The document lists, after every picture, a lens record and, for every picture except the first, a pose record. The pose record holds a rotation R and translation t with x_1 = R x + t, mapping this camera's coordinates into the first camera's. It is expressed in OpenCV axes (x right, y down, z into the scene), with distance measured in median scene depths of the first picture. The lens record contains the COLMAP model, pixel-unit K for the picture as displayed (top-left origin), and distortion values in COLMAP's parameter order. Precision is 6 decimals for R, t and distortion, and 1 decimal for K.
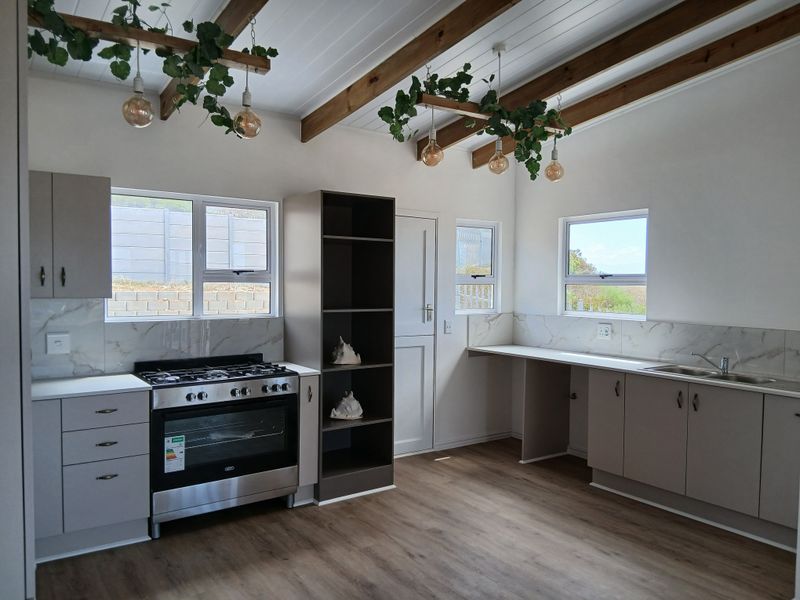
lens RADIAL K [[608.2, 0, 400.0], [0, 608.2, 300.0], [0, 0, 1]] dist [0.136984, -0.212884]
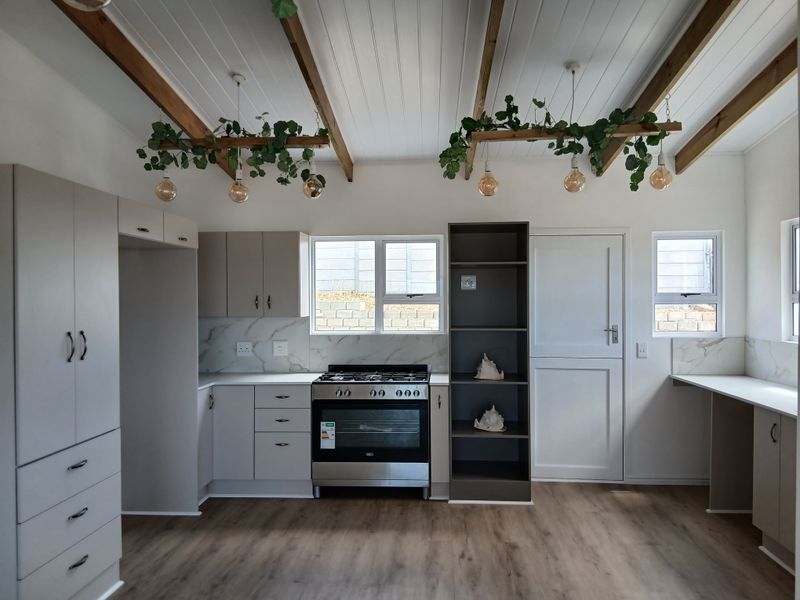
lens RADIAL K [[608.2, 0, 400.0], [0, 608.2, 300.0], [0, 0, 1]] dist [0.136984, -0.212884]
pose [[0.780833, -0.012410, -0.624617, 0.490155], [-0.007553, 0.999542, -0.029301, -0.002104], [0.624694, 0.027597, 0.780382, 0.059070]]
